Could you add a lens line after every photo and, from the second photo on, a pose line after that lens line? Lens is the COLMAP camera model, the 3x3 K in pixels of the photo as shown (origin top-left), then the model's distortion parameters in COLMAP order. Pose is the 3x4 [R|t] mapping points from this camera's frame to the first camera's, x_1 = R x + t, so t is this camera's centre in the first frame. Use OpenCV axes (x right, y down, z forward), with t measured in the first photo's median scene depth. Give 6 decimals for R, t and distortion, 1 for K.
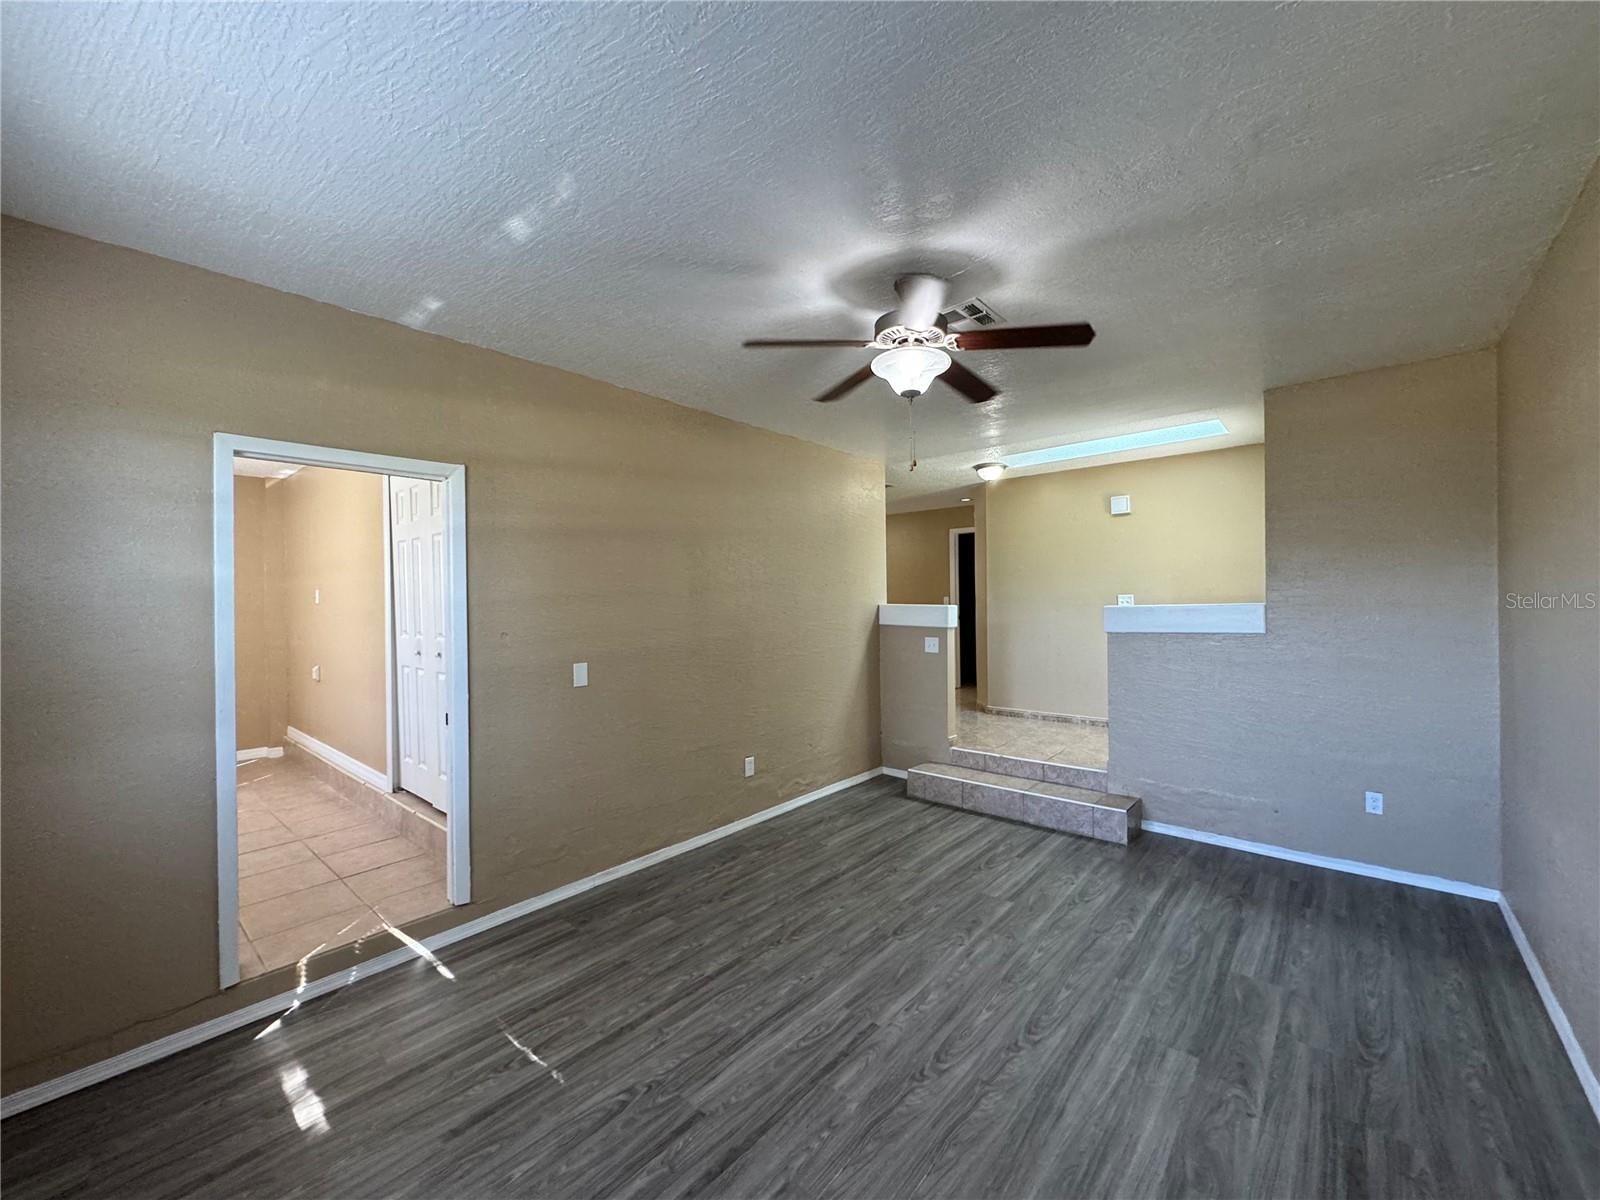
lens RADIAL K [[638.9, 0, 799.4], [0, 638.9, 600.9], [0, 0, 1]] dist [0.000976, 0.000057]
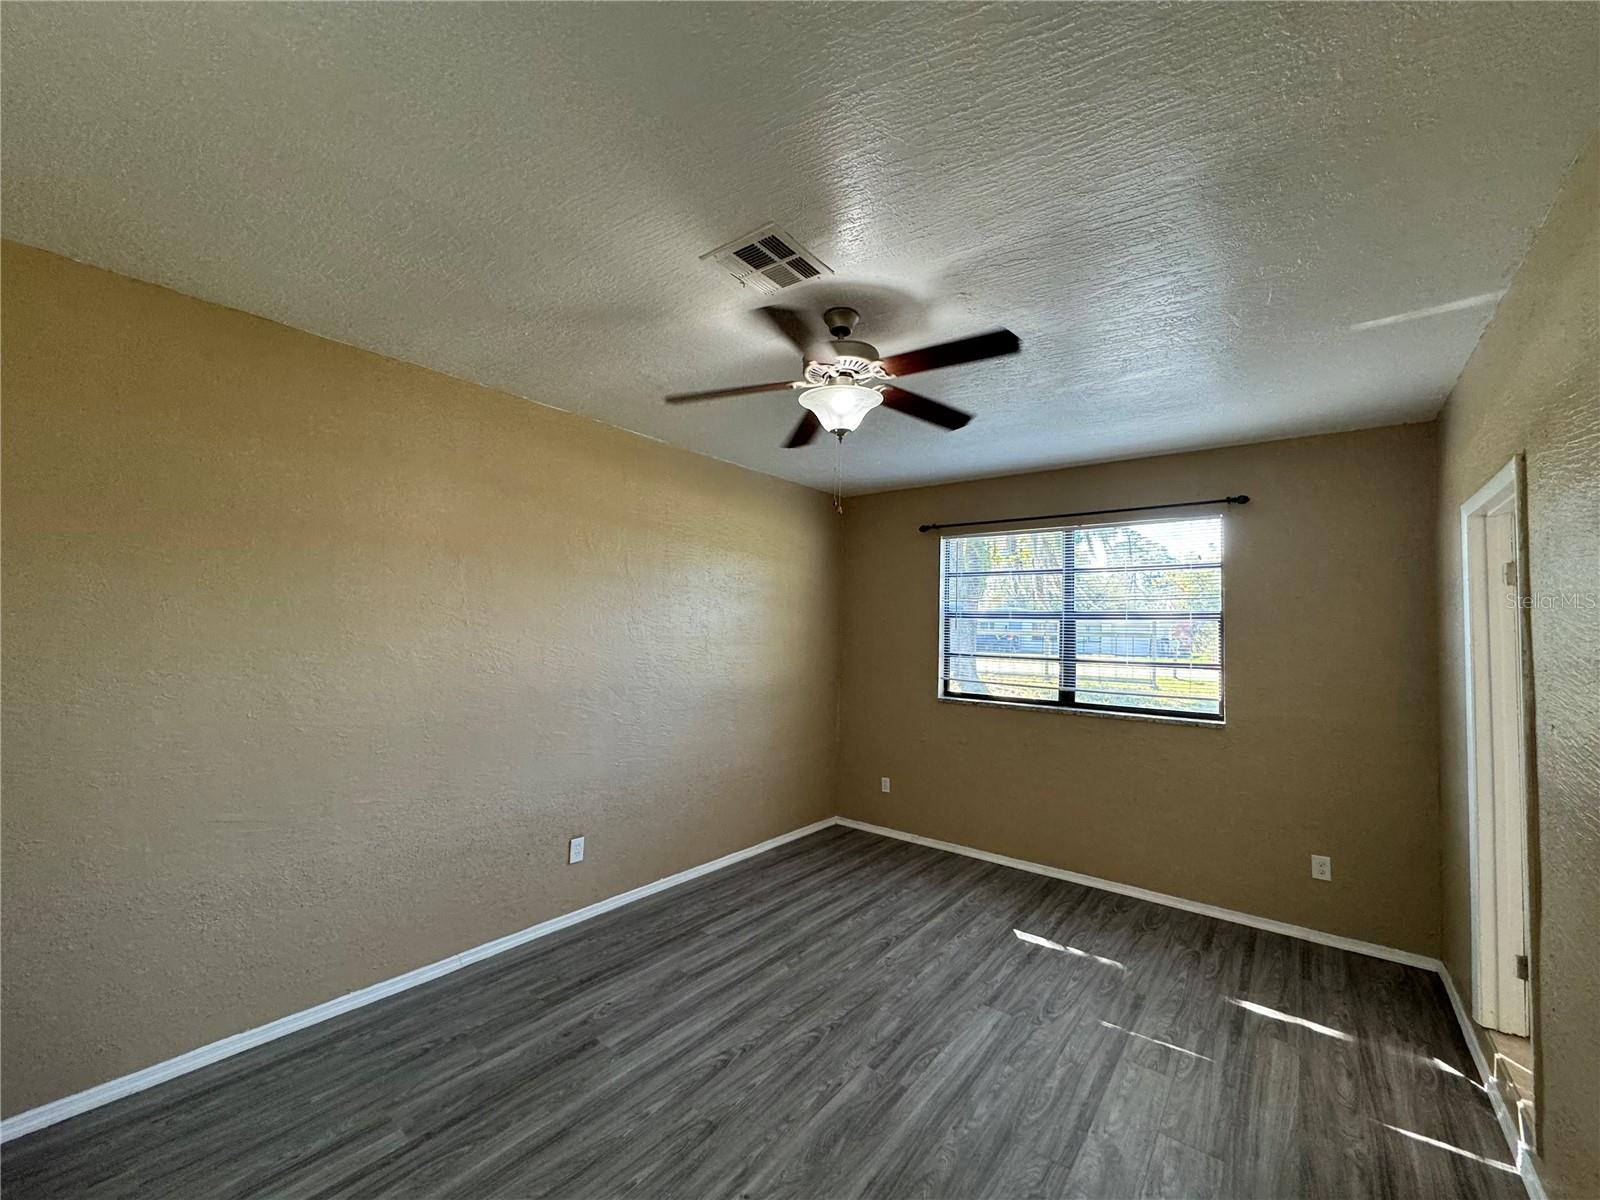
lens RADIAL K [[638.9, 0, 801.9], [0, 638.9, 602.5], [0, 0, 1]] dist [0.000976, 0.000057]
pose [[-0.998646, -0.012533, -0.050489, 0.286041], [-0.010226, 0.998903, -0.045692, -0.029799], [0.051007, -0.045114, -0.997679, 2.013657]]
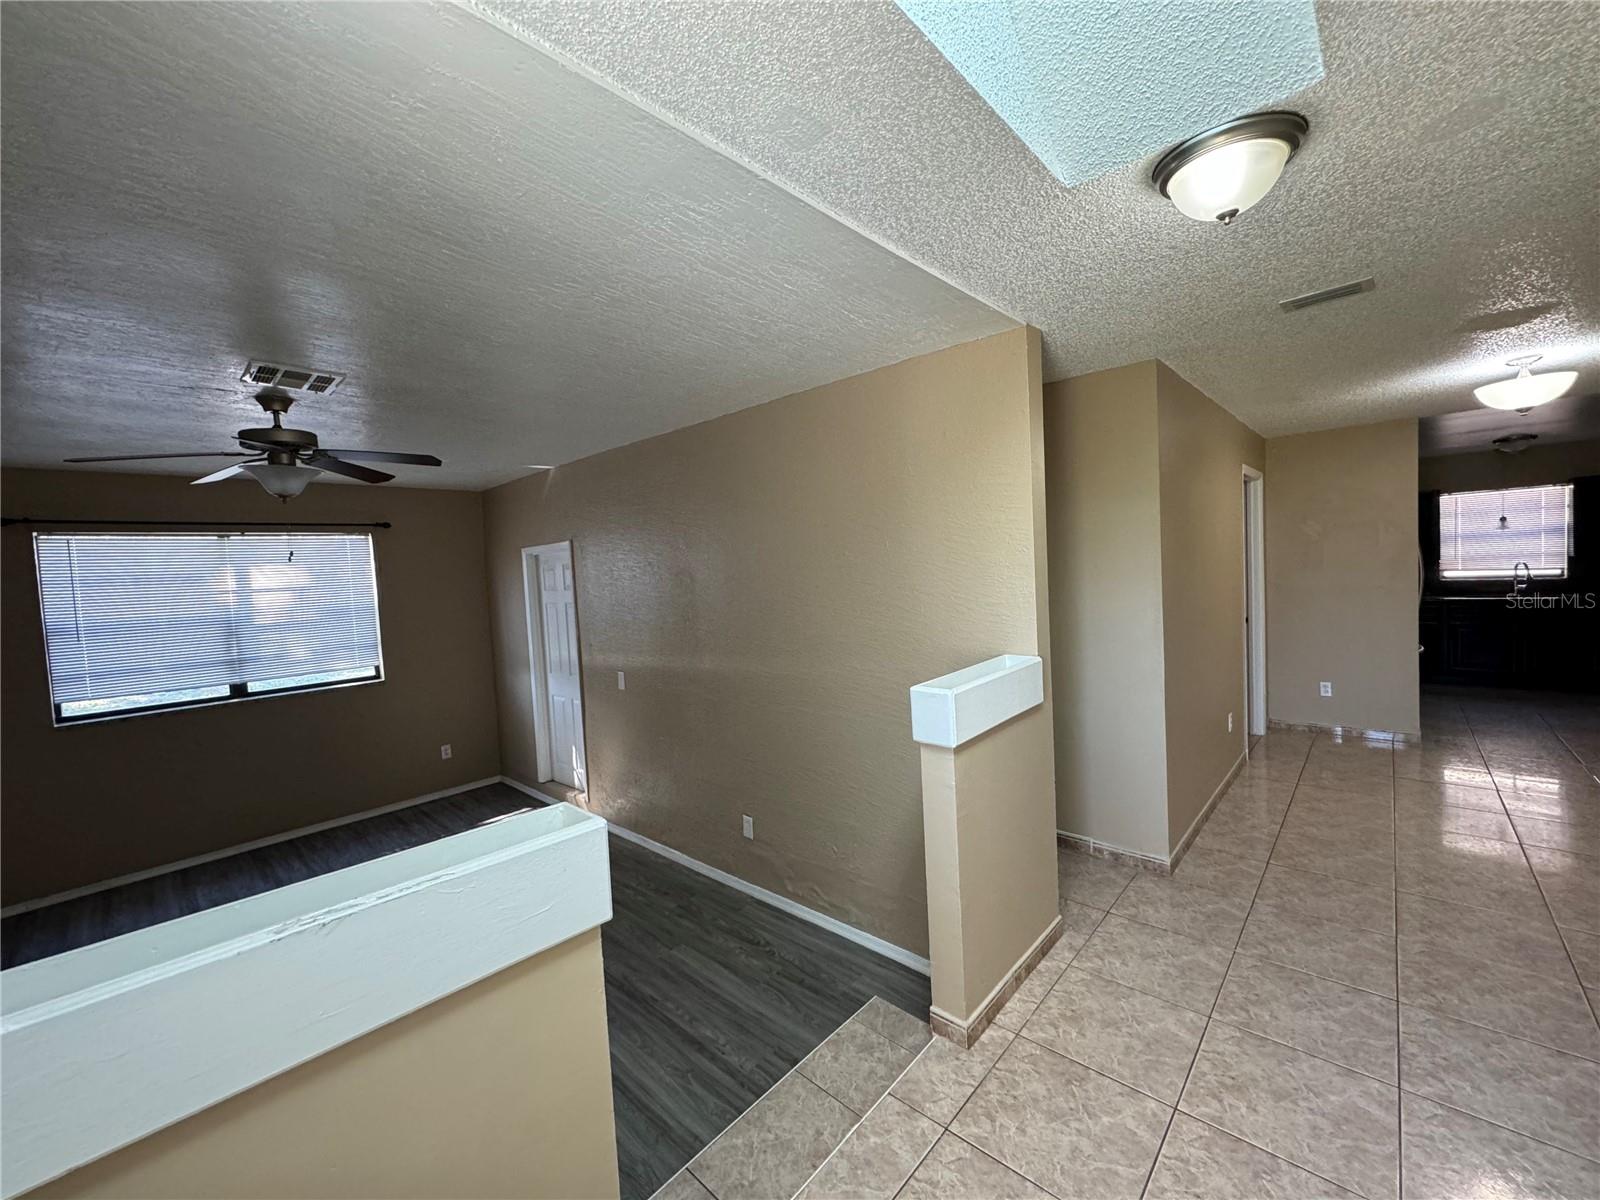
lens RADIAL K [[638.9, 0, 800.6], [0, 638.9, 599.0], [0, 0, 1]] dist [0.000976, 0.000057]
pose [[-0.033219, 0.064334, -0.997375, 1.374372], [0.053445, 0.996613, 0.062504, -0.166736], [0.998018, -0.051228, -0.036545, 2.061145]]
